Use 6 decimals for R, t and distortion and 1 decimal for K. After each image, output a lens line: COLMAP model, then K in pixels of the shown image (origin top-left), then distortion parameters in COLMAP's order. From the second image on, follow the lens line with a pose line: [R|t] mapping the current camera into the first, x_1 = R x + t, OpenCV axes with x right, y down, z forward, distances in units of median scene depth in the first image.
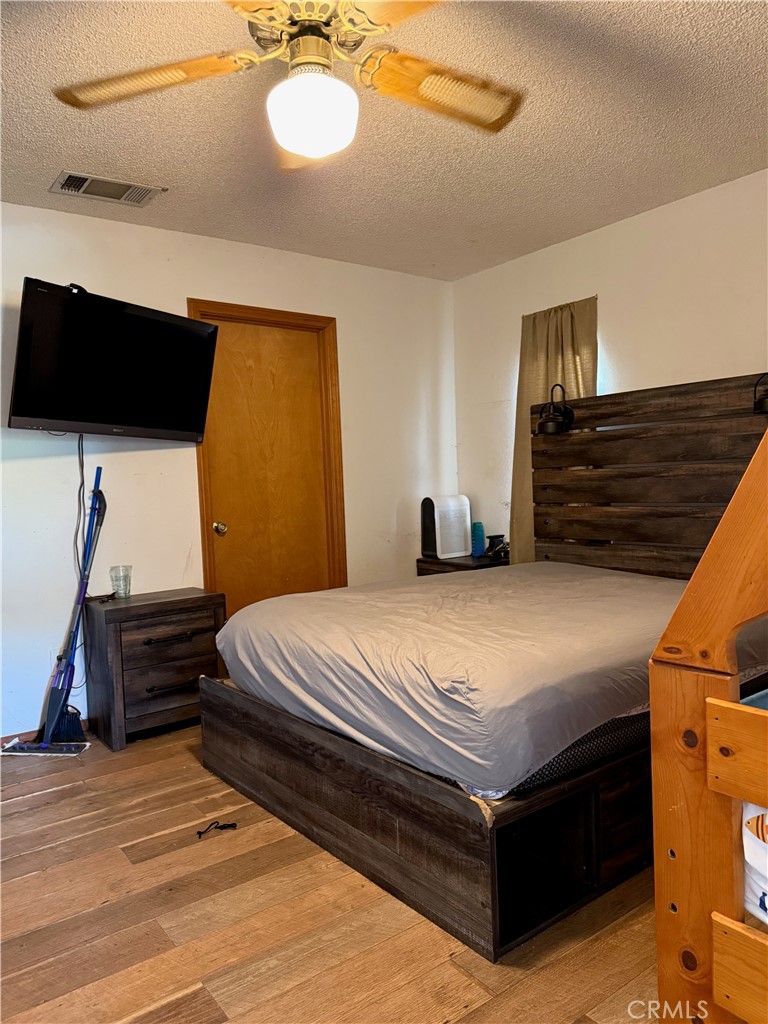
lens RADIAL K [[719.1, 0, 387.3], [0, 719.1, 519.2], [0, 0, 1]] dist [0.022903, -0.026954]
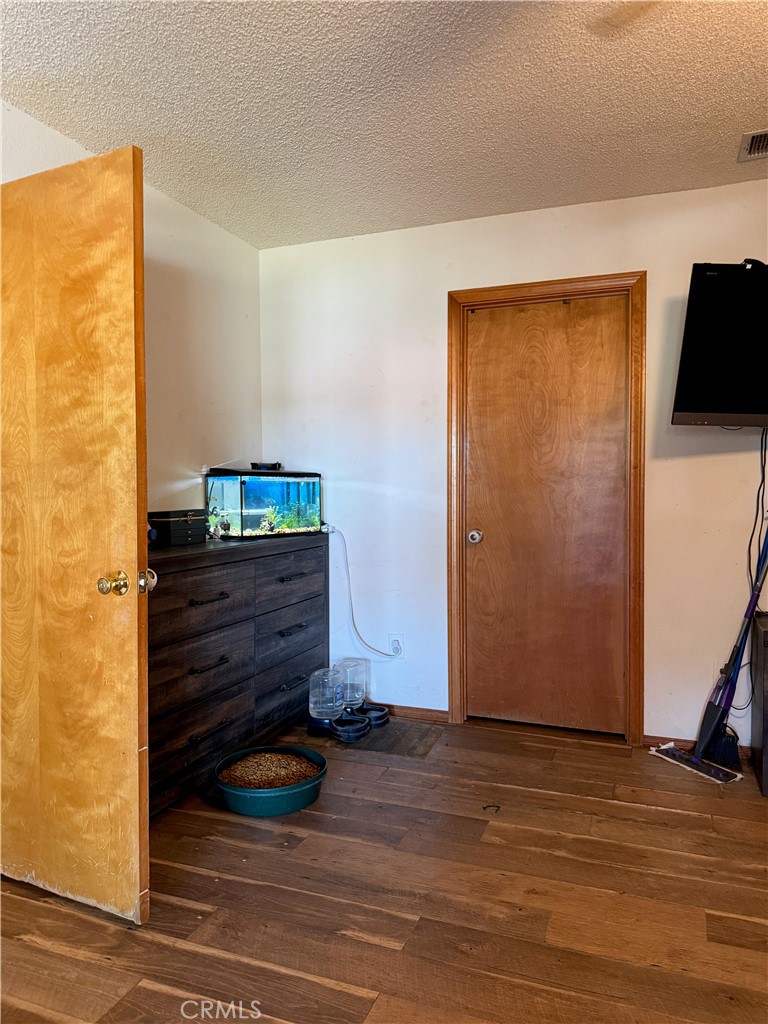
lens RADIAL K [[719.1, 0, 382.0], [0, 719.1, 510.3], [0, 0, 1]] dist [0.022903, -0.026954]
pose [[0.529783, 0.057735, -0.846166, 0.096793], [-0.057015, 0.997848, 0.032387, -0.021143], [0.846214, 0.031085, 0.531935, 0.158573]]
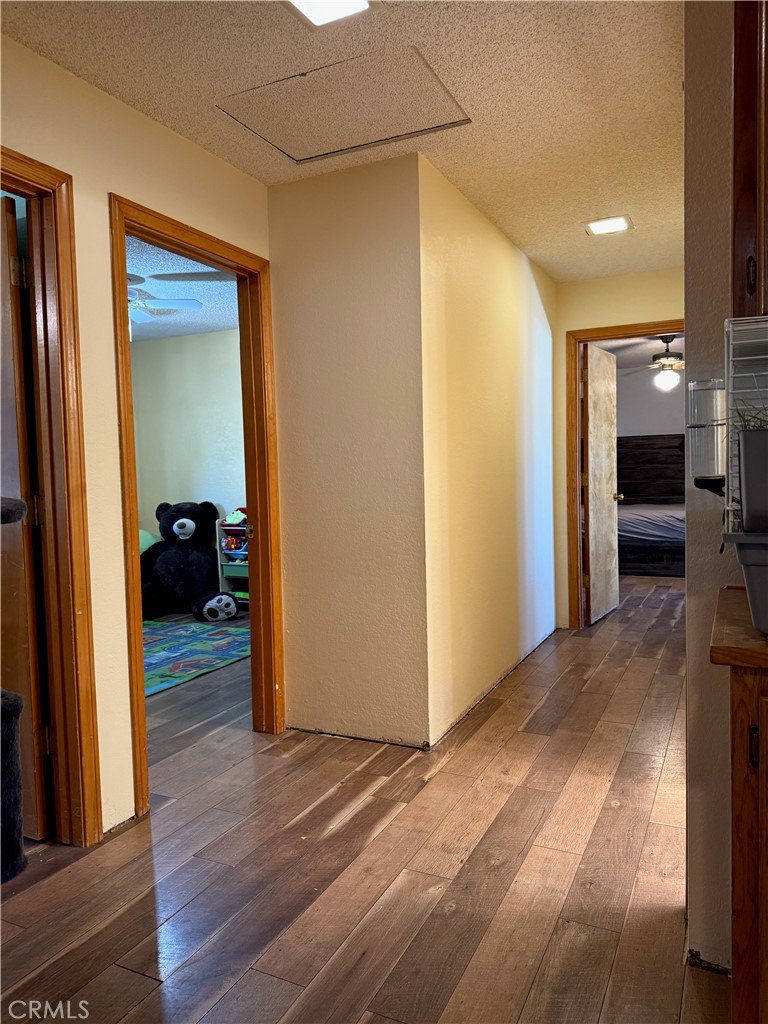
lens RADIAL K [[719.1, 0, 380.6], [0, 719.1, 510.7], [0, 0, 1]] dist [0.022903, -0.026954]
pose [[0.892263, -0.013129, 0.451324, -2.017083], [0.018149, 0.999812, -0.006795, 0.115452], [-0.451150, 0.014254, 0.892334, -1.151278]]
